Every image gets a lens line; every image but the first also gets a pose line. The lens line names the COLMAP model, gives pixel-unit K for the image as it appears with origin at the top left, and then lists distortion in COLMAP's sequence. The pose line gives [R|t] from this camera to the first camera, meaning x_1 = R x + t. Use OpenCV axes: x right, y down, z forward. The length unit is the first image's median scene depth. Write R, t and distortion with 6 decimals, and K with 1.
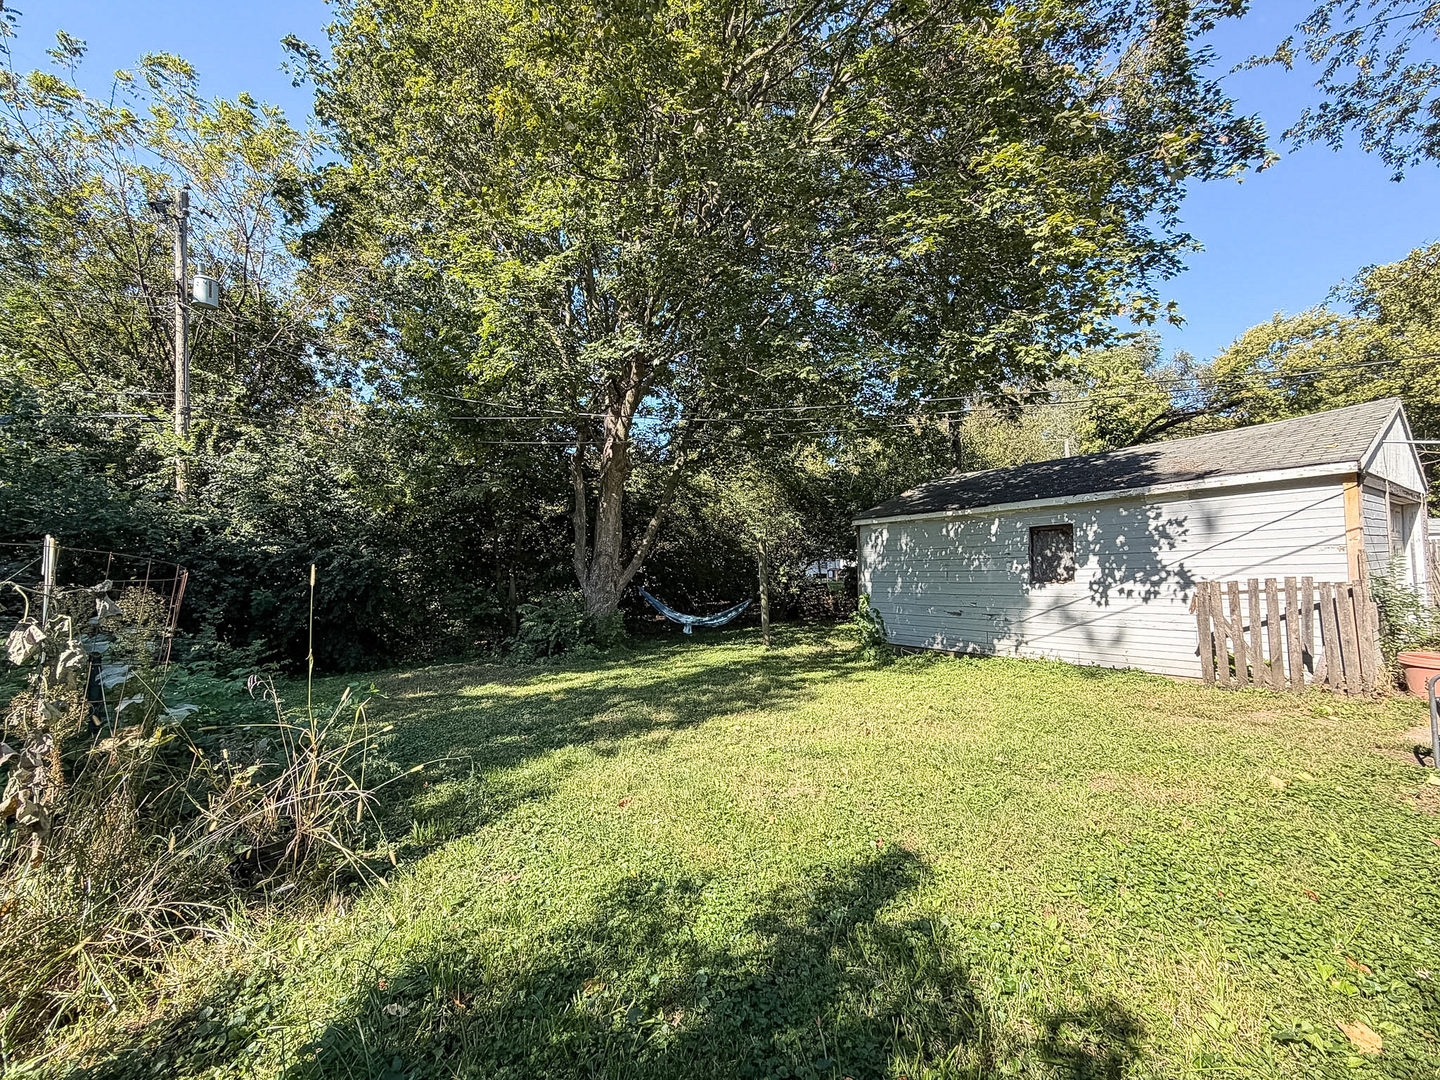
lens RADIAL K [[563.4, 0, 702.1], [0, 563.4, 539.4], [0, 0, 1]] dist [-0.000559, -0.000030]
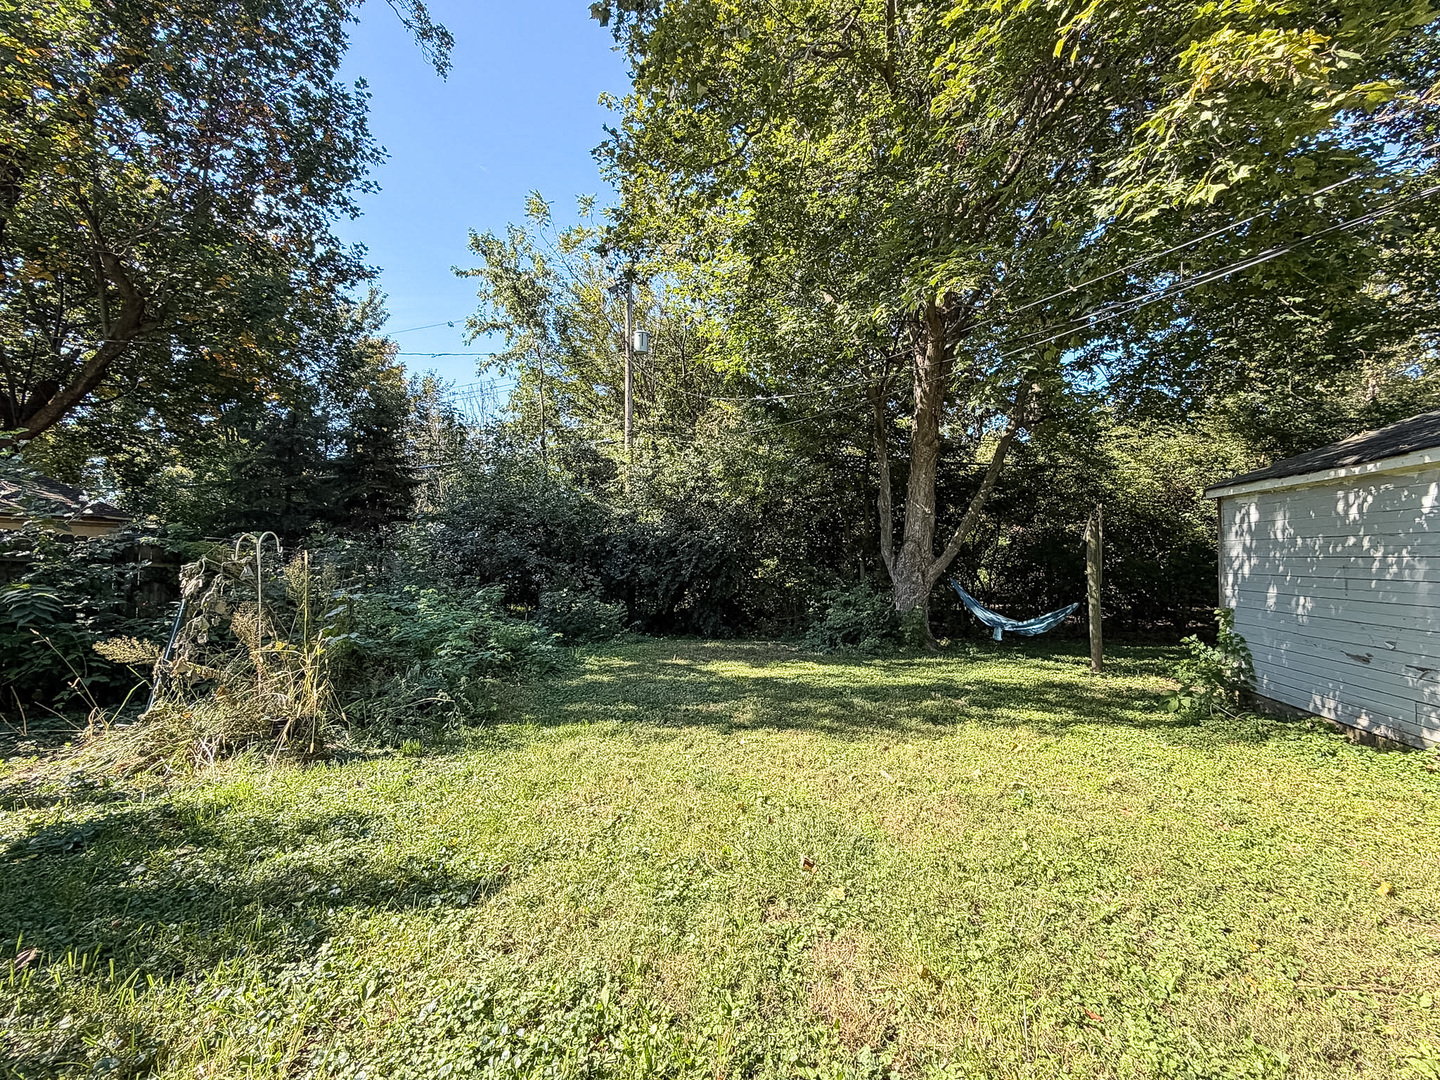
lens RADIAL K [[594.2, 0, 743.9], [0, 594.2, 541.2], [0, 0, 1]] dist [-0.001163, -0.000095]
pose [[0.731409, 0.007410, -0.681899, 0.361785], [0.016582, 0.999452, 0.028647, -0.006505], [0.681738, -0.032260, 0.730885, 0.165081]]
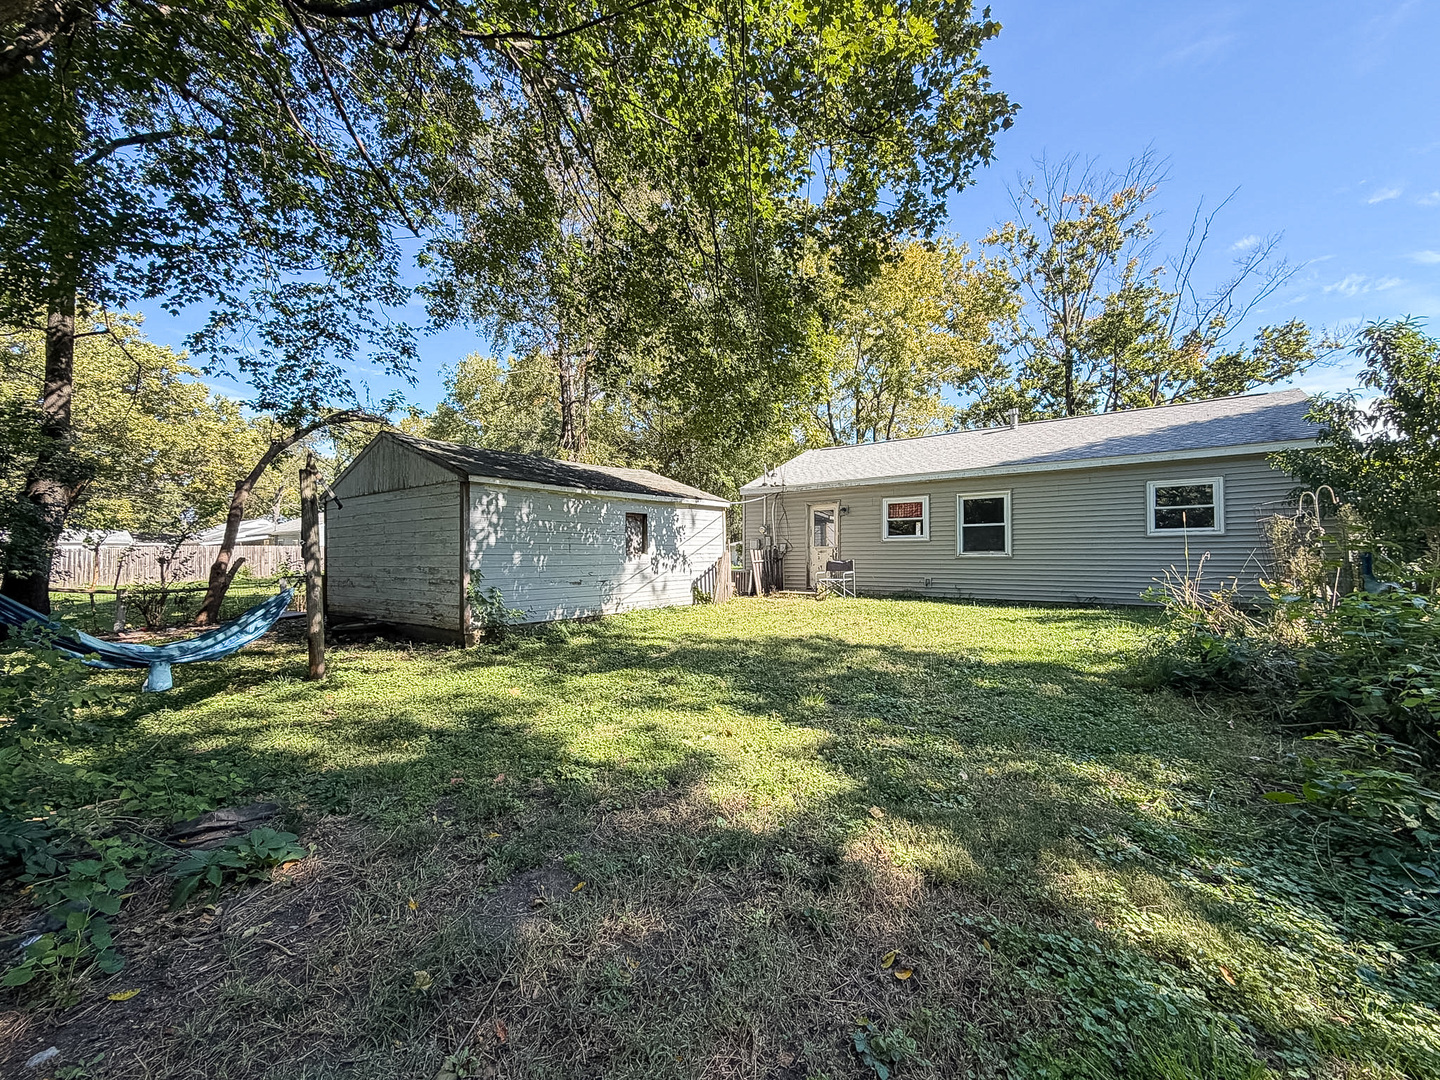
lens RADIAL K [[594.2, 0, 743.9], [0, 594.2, 541.2], [0, 0, 1]] dist [-0.001163, -0.000095]
pose [[-0.389223, 0.043184, 0.920131, -0.656495], [-0.048188, 0.996578, -0.067156, 0.097154], [-0.919882, -0.070478, -0.385810, 1.014175]]
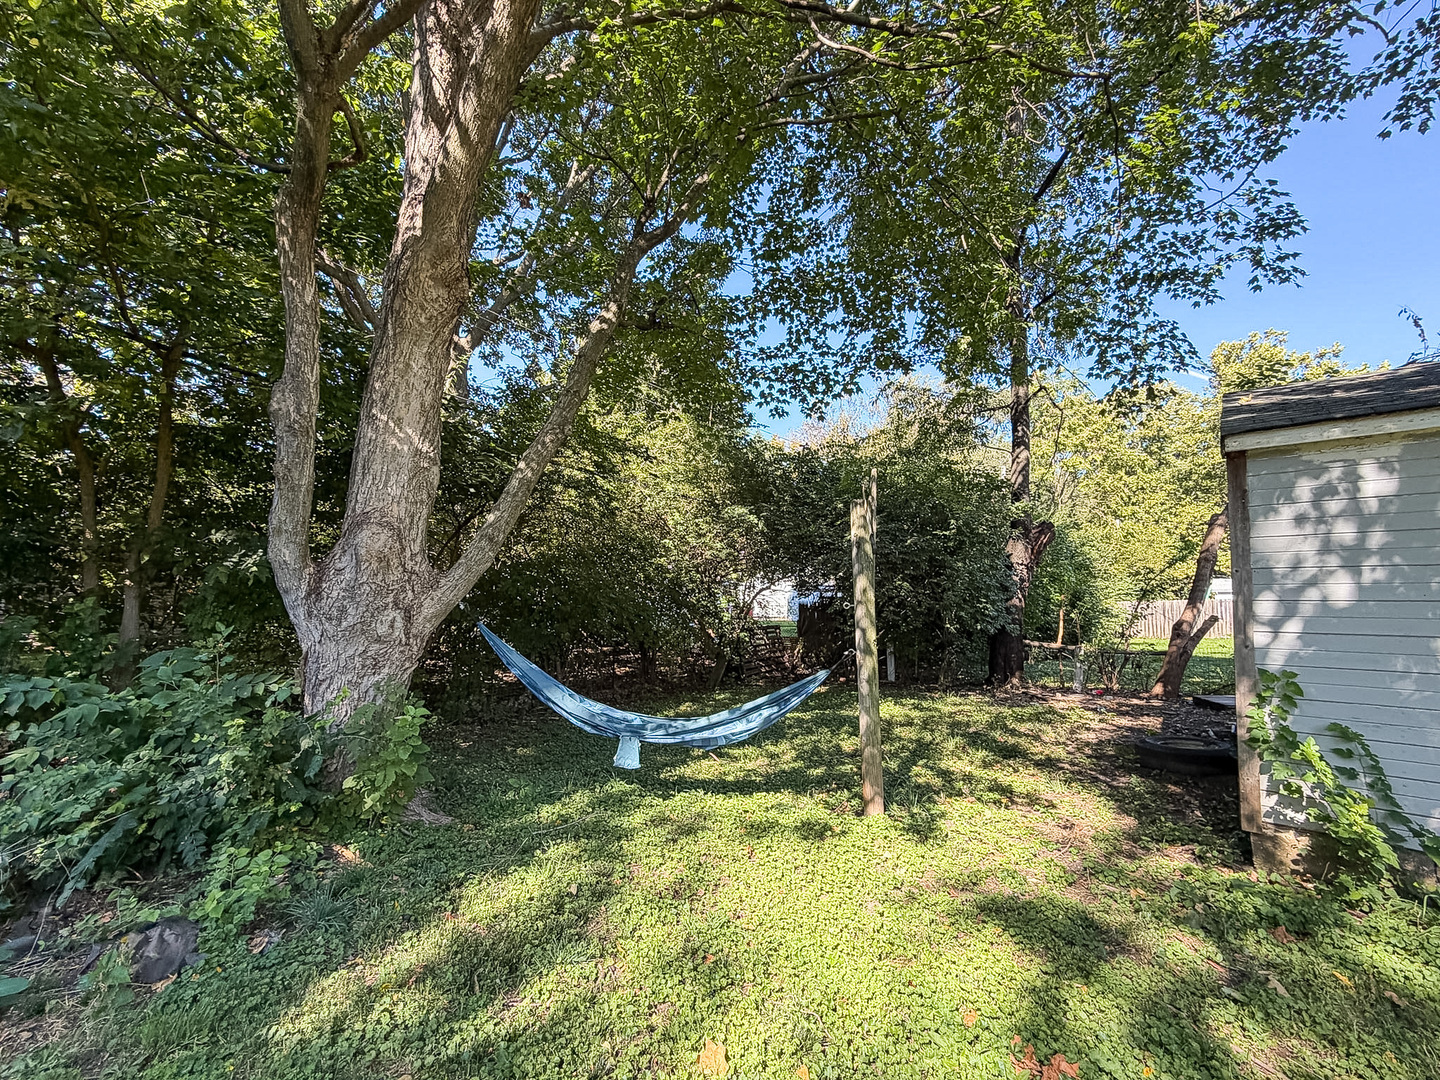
lens RADIAL K [[604.3, 0, 720.0], [0, 604.3, 540.0], [0, 0, 1]] dist [0.017115, -0.000410]
pose [[0.955258, 0.055743, 0.290472, -0.108888], [-0.044408, 0.997978, -0.045475, 0.055629], [-0.292420, 0.030541, 0.955802, 0.791481]]
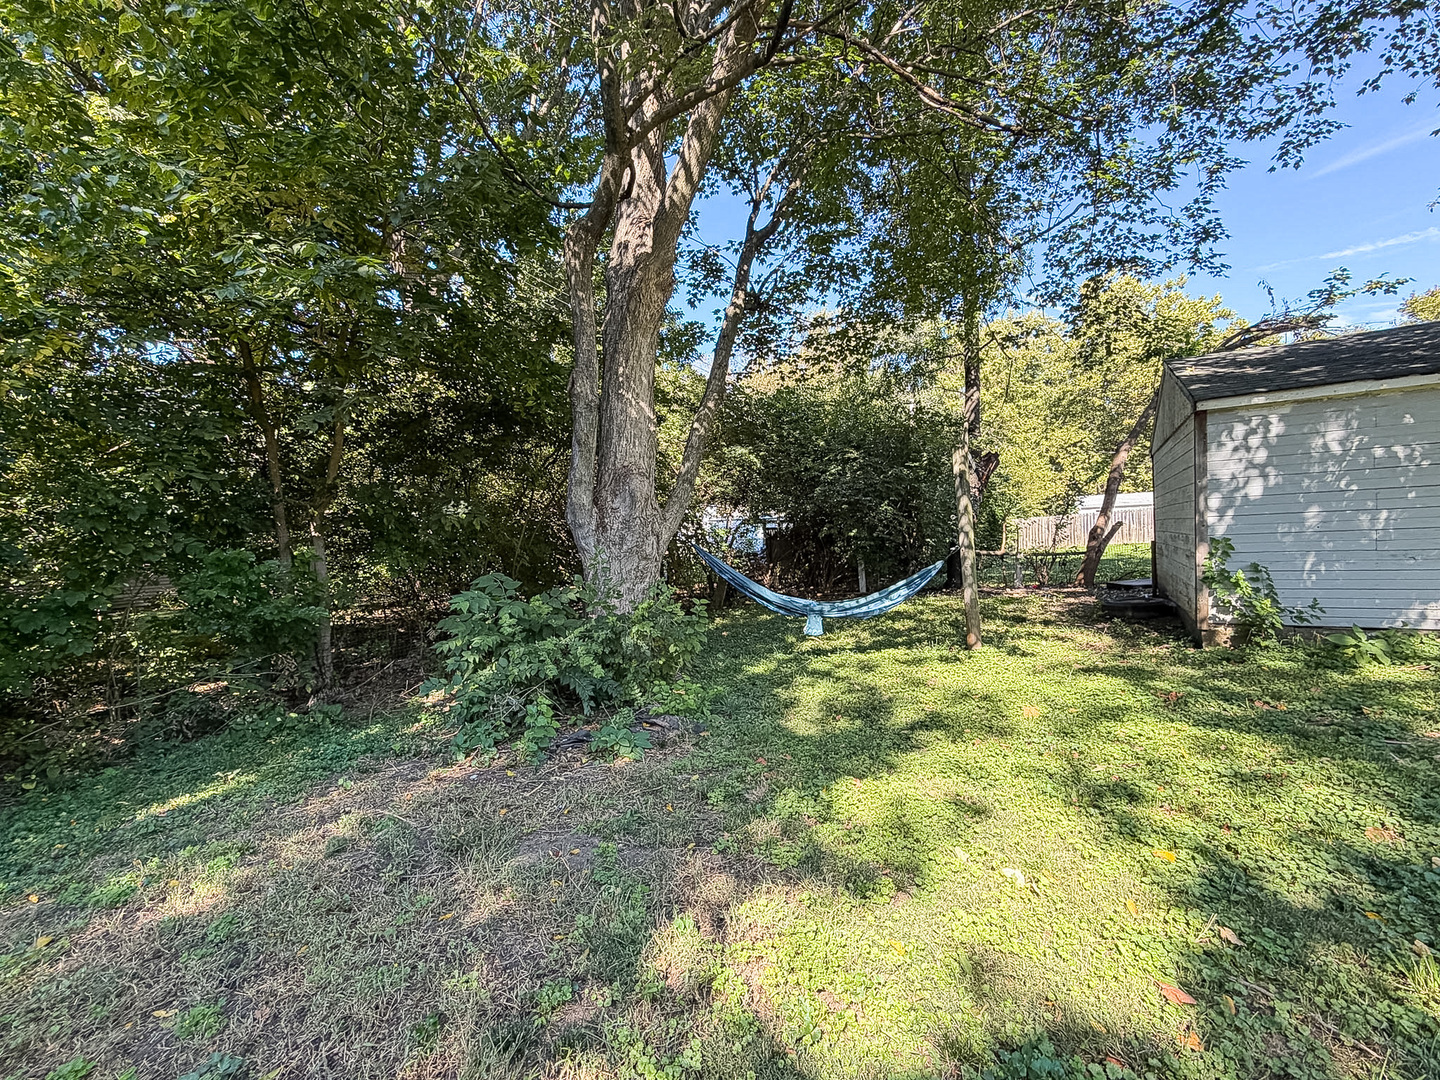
lens RADIAL K [[642.7, 0, 687.5], [0, 642.7, 547.5], [0, 0, 1]] dist [0.031463, 0.000460]
pose [[0.897887, -0.028448, 0.439306, -0.458367], [0.002335, 0.998204, 0.059868, 0.069389], [-0.440220, -0.052729, 0.896341, 0.684657]]
